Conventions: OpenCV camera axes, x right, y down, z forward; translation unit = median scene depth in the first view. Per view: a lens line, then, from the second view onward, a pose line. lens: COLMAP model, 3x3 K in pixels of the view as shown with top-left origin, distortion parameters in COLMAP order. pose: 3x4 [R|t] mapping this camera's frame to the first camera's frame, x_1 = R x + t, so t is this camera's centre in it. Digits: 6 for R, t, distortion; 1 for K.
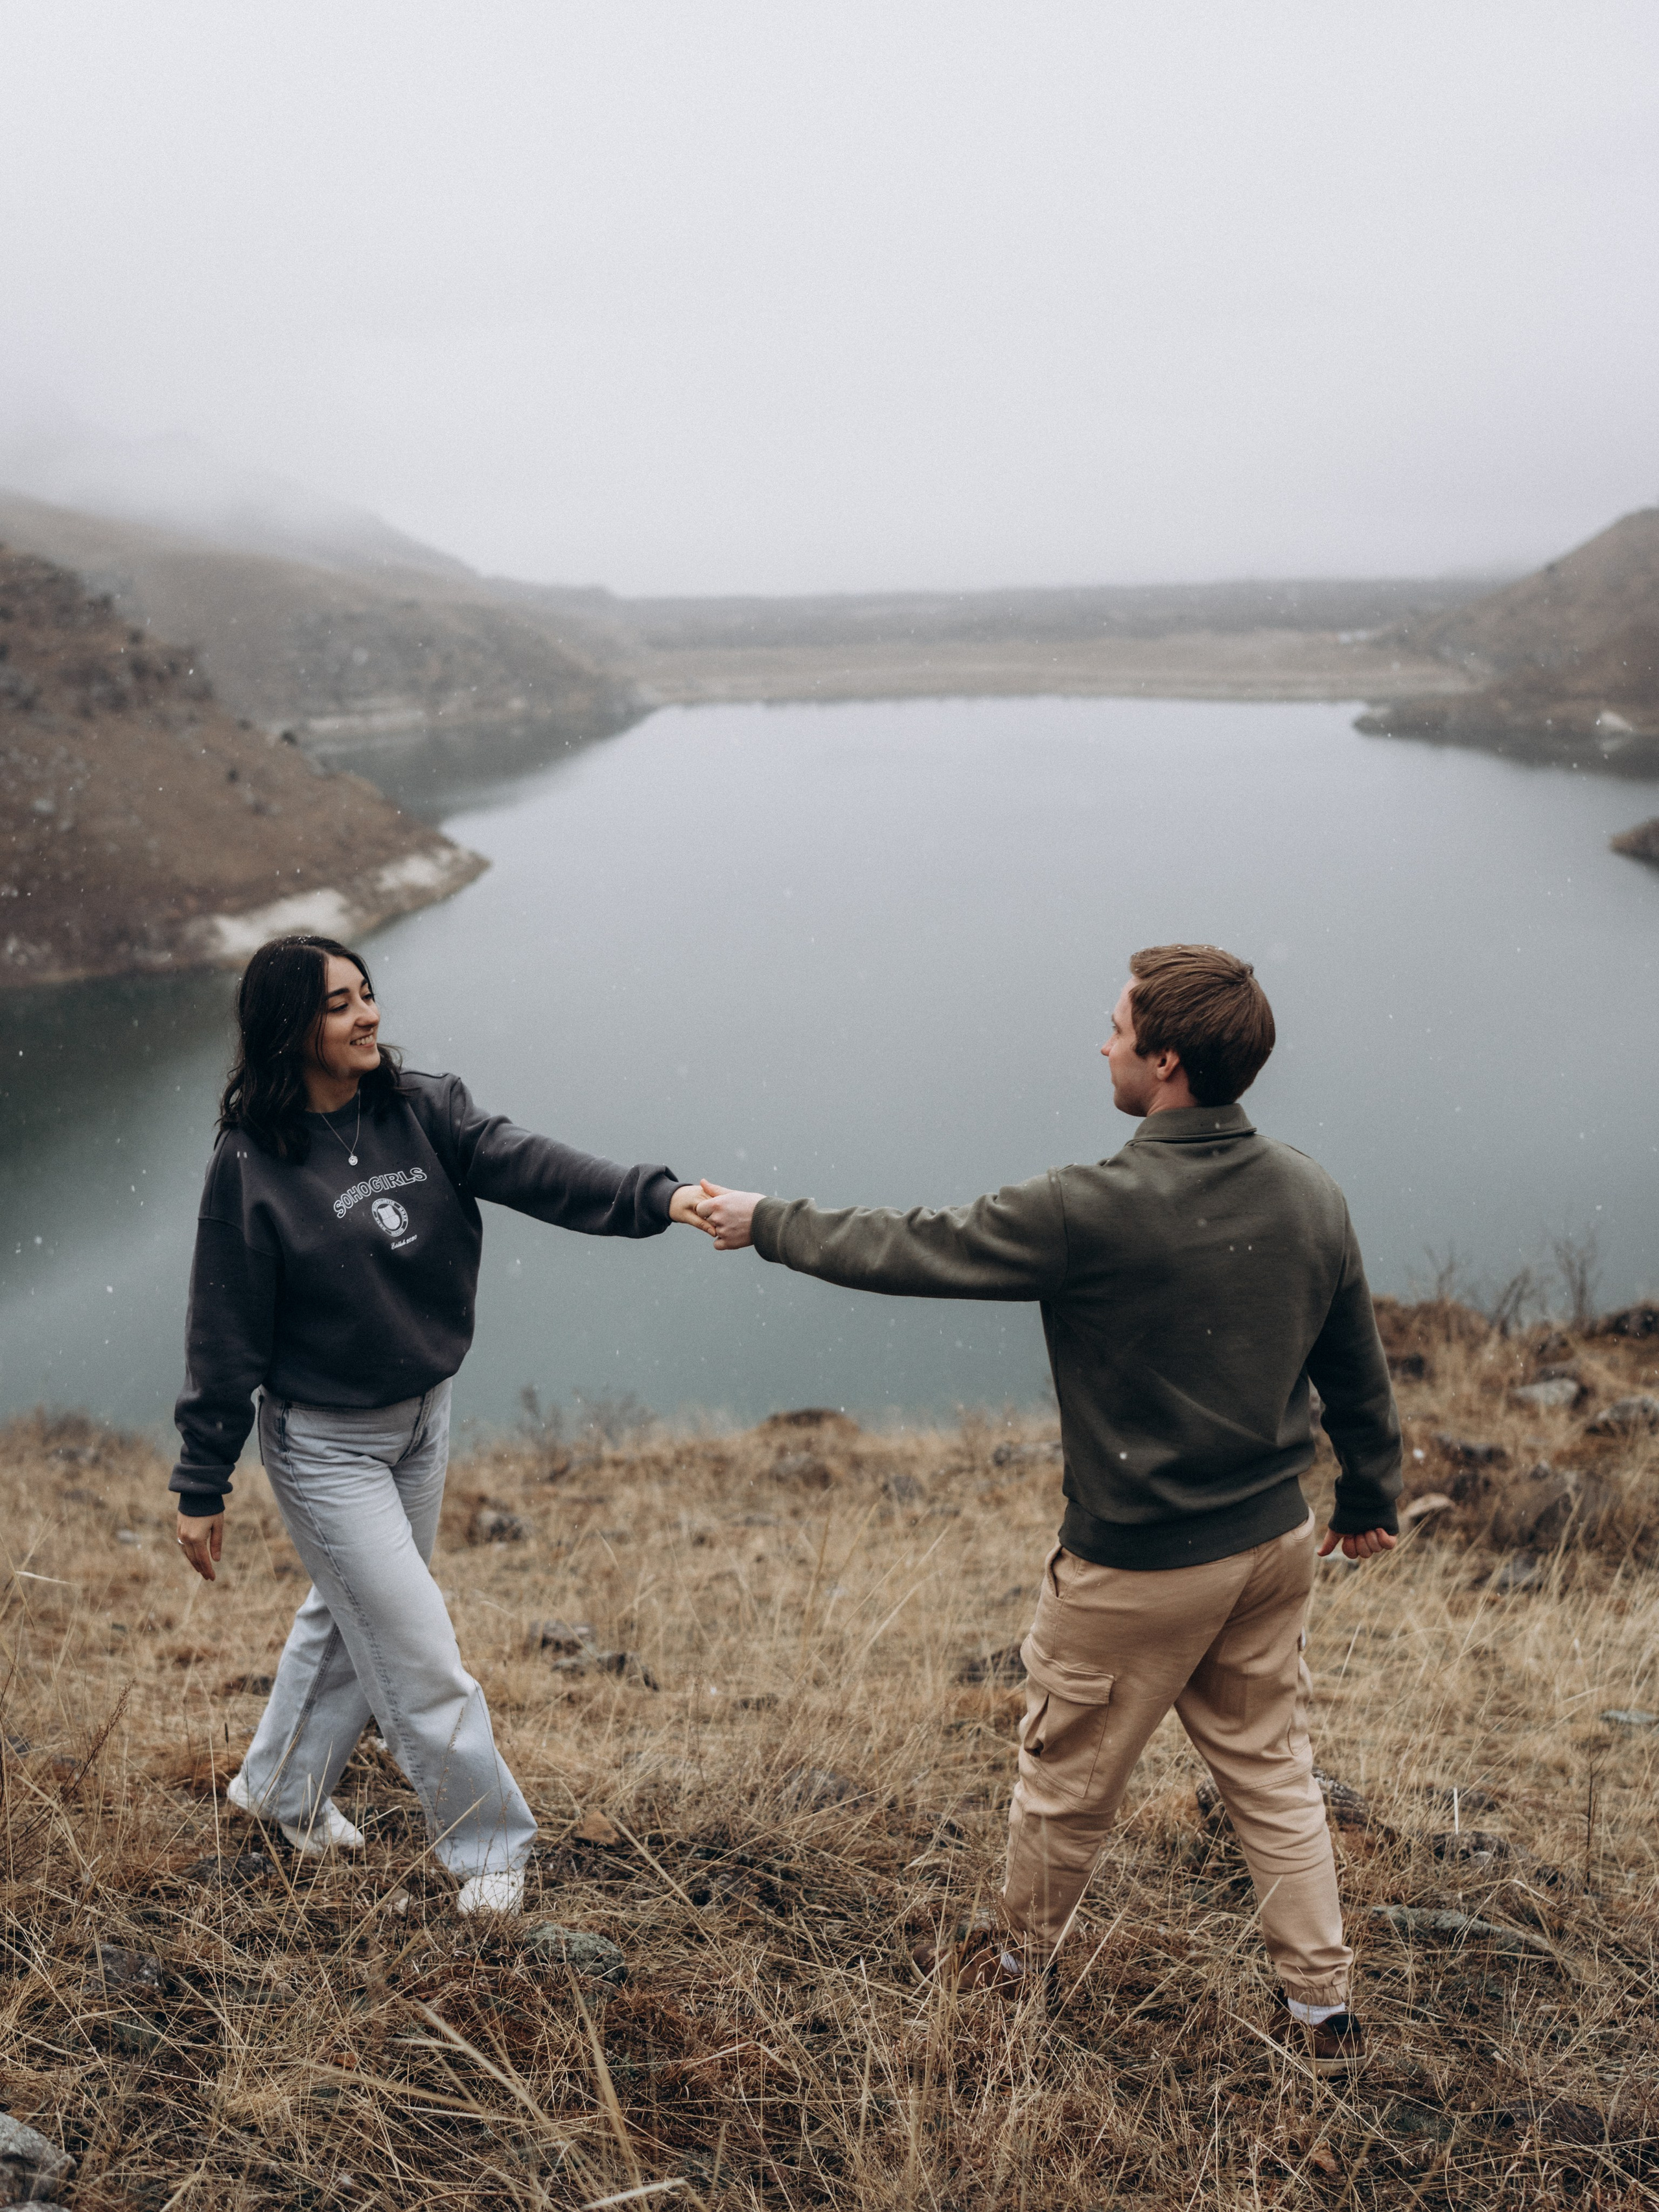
lens RADIAL K [[2341.8, 0, 828.0], [0, 2341.8, 1107.6], [0, 0, 1]] dist [-0.072916, 0.025140]
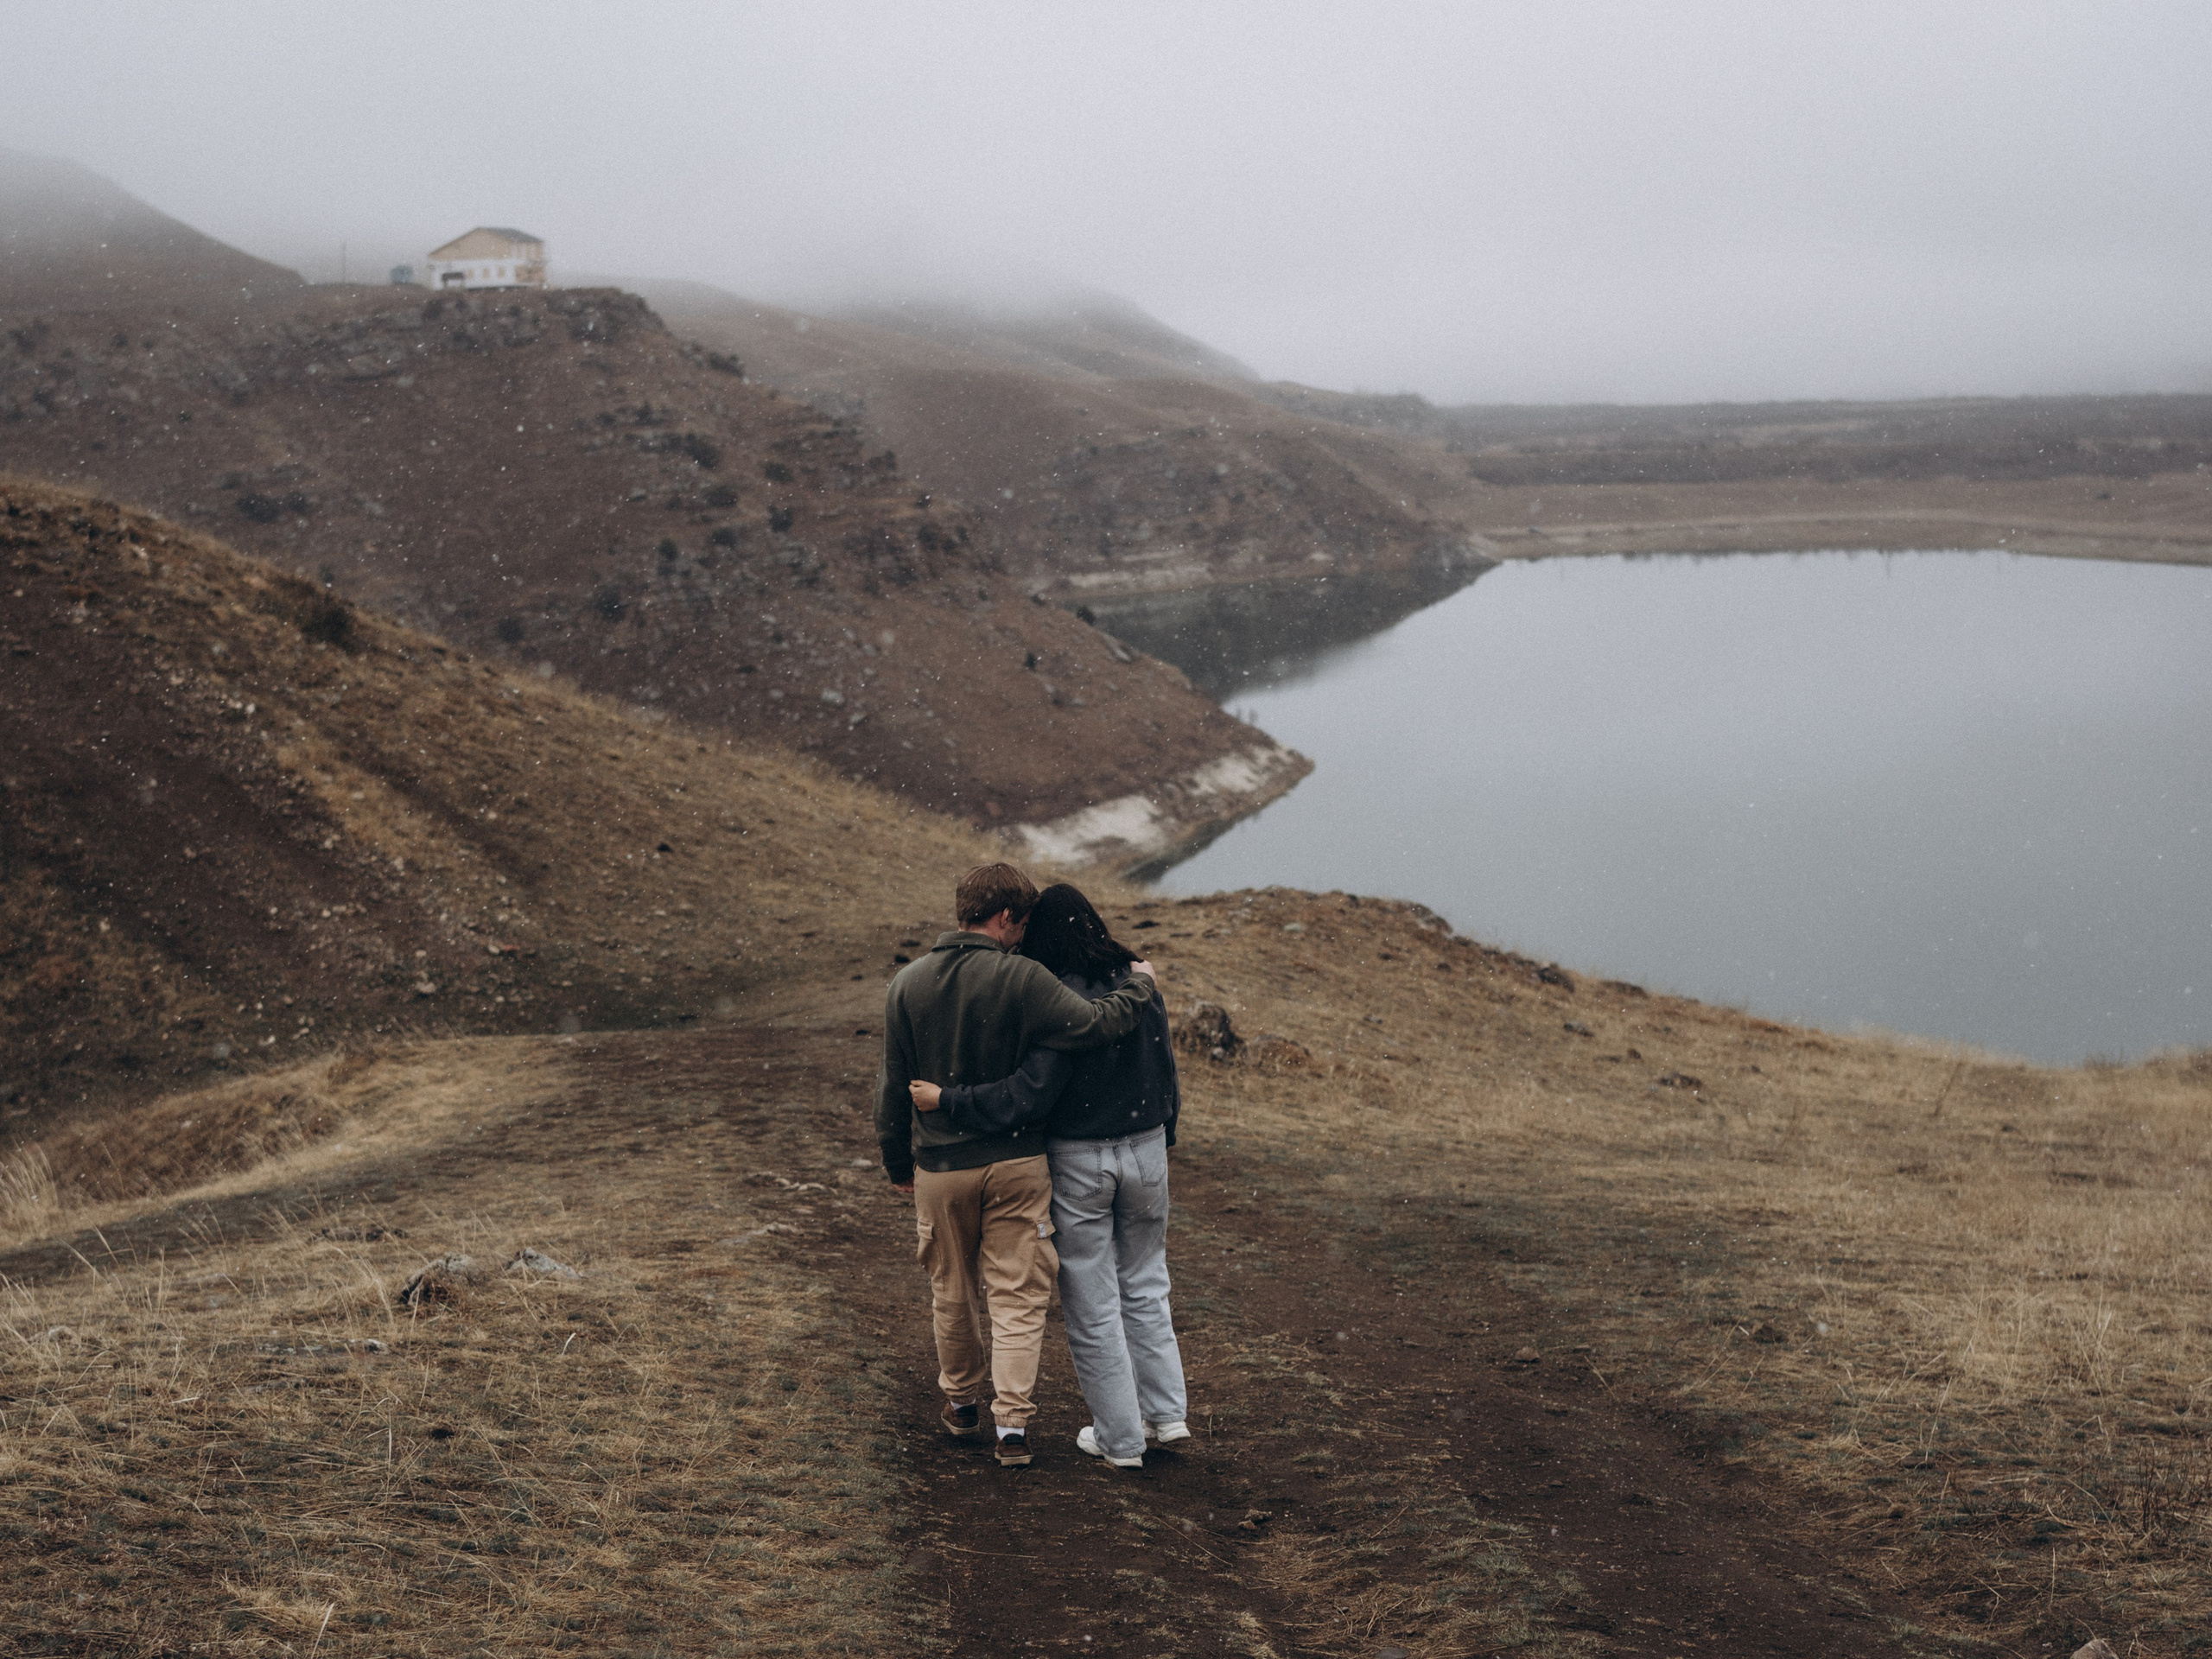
lens RADIAL K [[3226.3, 0, 1103.6], [0, 3226.3, 1190.2], [0, 0, 1]] dist [-0.078074, 0.025622]
pose [[0.984602, 0.040562, -0.170040, -0.009909], [-0.034066, 0.998580, 0.040950, 0.004283], [0.171460, -0.034526, 0.984586, -0.143051]]
